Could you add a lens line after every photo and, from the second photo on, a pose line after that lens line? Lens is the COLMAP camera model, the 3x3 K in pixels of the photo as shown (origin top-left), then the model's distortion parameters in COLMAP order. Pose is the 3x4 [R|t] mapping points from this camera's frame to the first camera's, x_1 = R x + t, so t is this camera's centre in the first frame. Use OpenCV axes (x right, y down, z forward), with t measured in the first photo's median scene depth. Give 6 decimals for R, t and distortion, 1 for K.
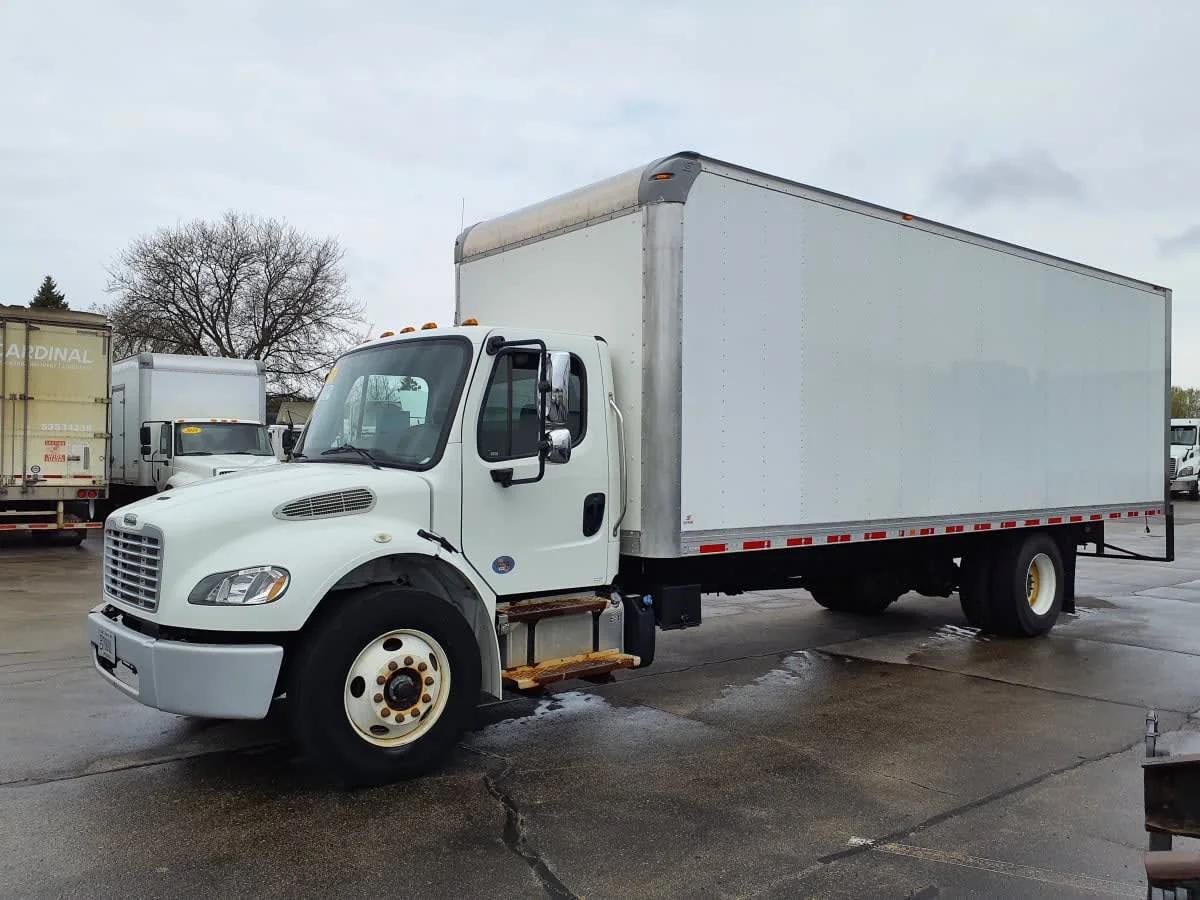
lens RADIAL K [[975.3, 0, 611.5], [0, 975.3, 468.8], [0, 0, 1]] dist [0.015256, -0.010161]
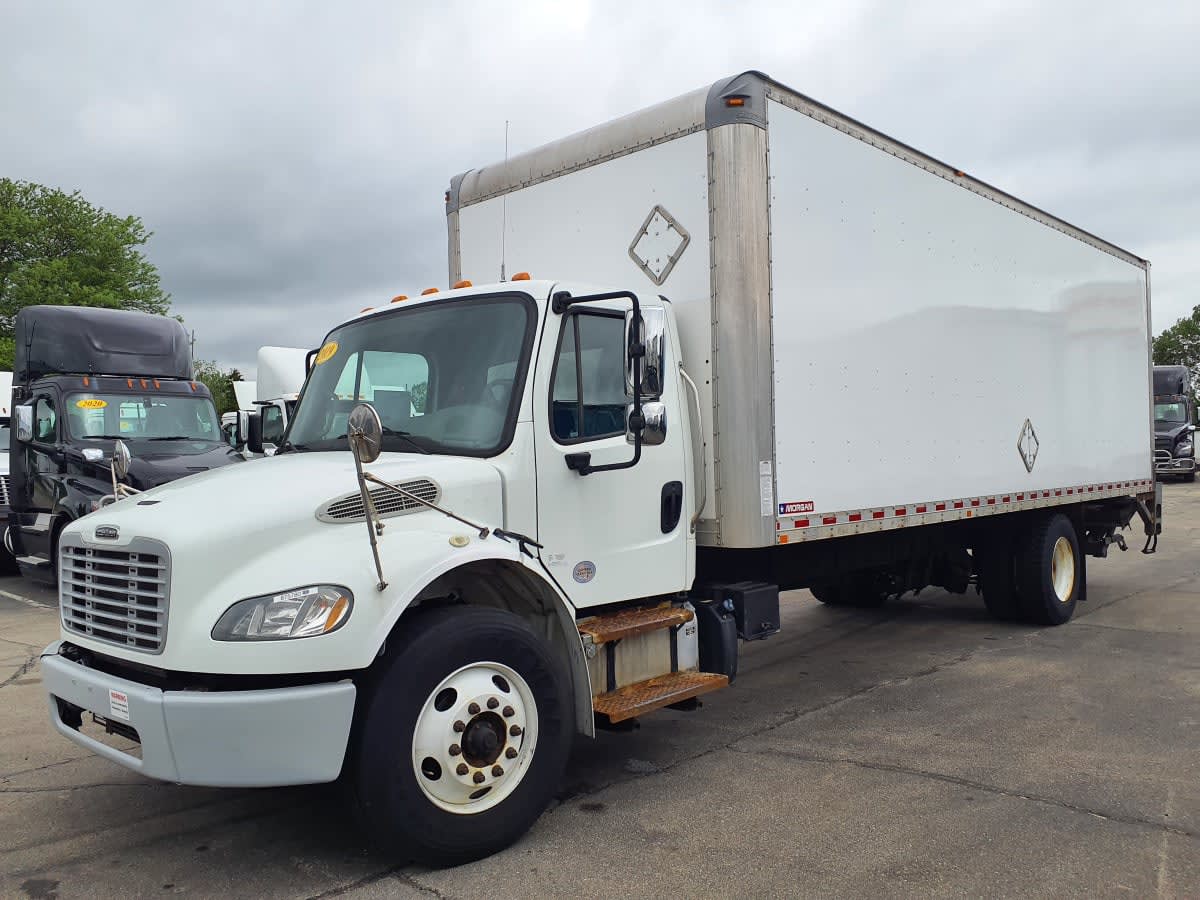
lens RADIAL K [[975.3, 0, 601.1], [0, 975.3, 457.2], [0, 0, 1]] dist [0.015256, -0.010161]
pose [[0.994067, -0.028676, 0.104921, -0.174871], [0.030091, 0.999476, -0.011927, 0.013491], [-0.104524, 0.015013, 0.994409, 0.188468]]
